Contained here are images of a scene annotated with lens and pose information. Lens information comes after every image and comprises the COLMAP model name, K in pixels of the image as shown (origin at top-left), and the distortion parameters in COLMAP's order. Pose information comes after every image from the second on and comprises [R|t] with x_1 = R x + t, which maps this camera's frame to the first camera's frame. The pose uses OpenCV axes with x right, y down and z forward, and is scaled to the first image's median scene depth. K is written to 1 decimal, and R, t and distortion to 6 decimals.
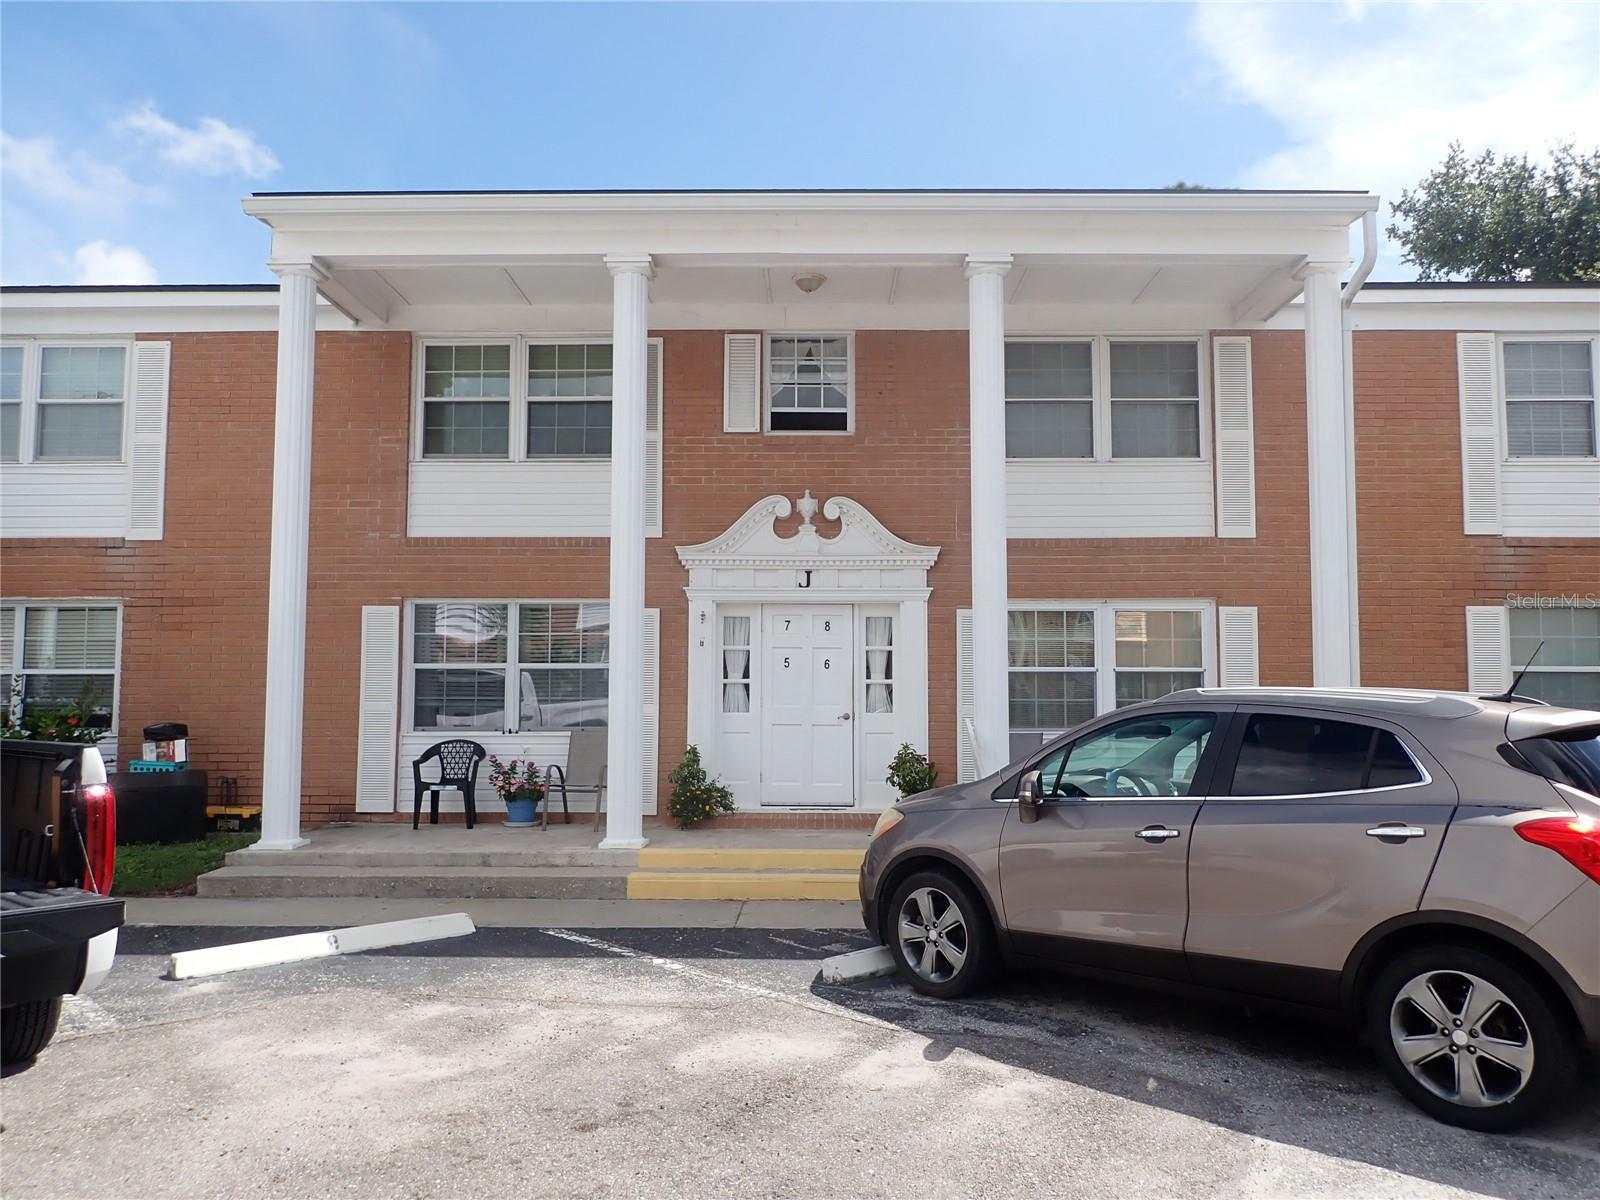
lens RADIAL K [[1168.5, 0, 800.0], [0, 1168.5, 600.0], [0, 0, 1]] dist [-0.054600, -0.000819]
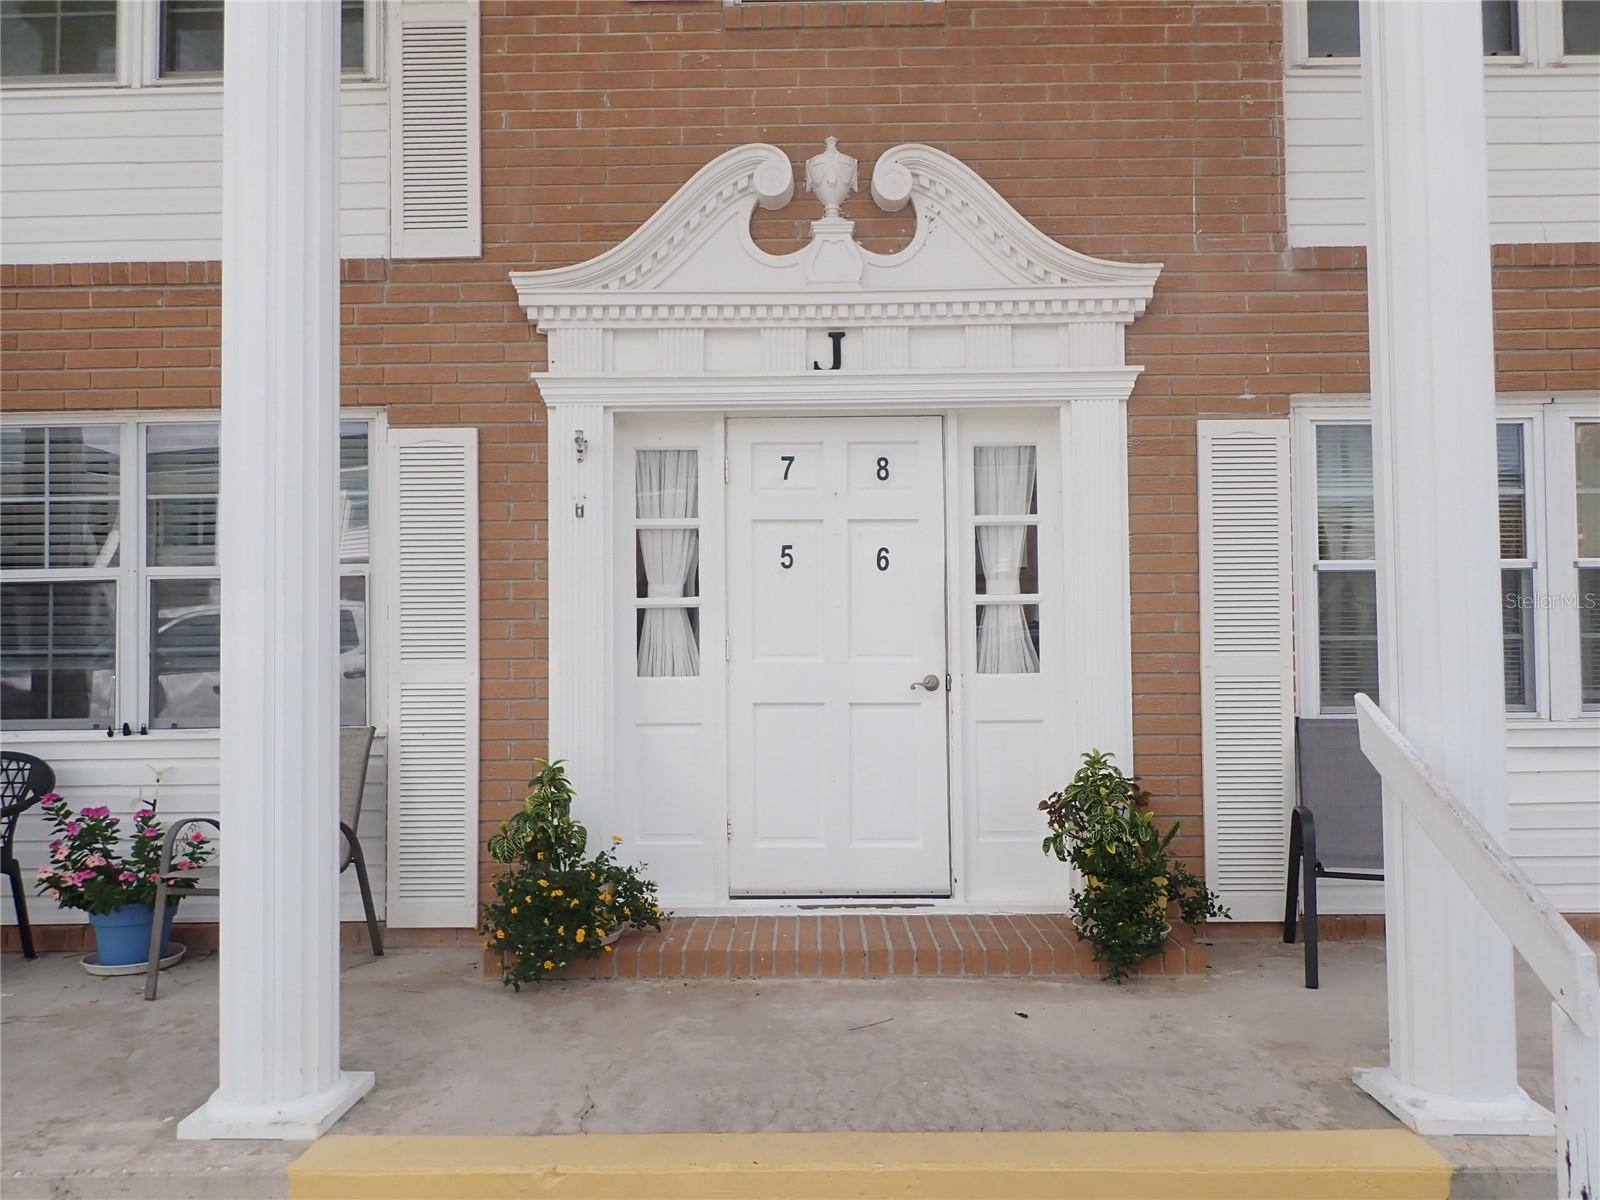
lens RADIAL K [[1162.2, 0, 800.0], [0, 1162.2, 600.0], [0, 0, 1]] dist [0.000352, 0.000074]
pose [[0.999921, -0.012452, 0.001703, -0.007585], [0.012369, 0.999042, 0.041981, 0.051998], [-0.002224, -0.041956, 0.999117, 0.585962]]
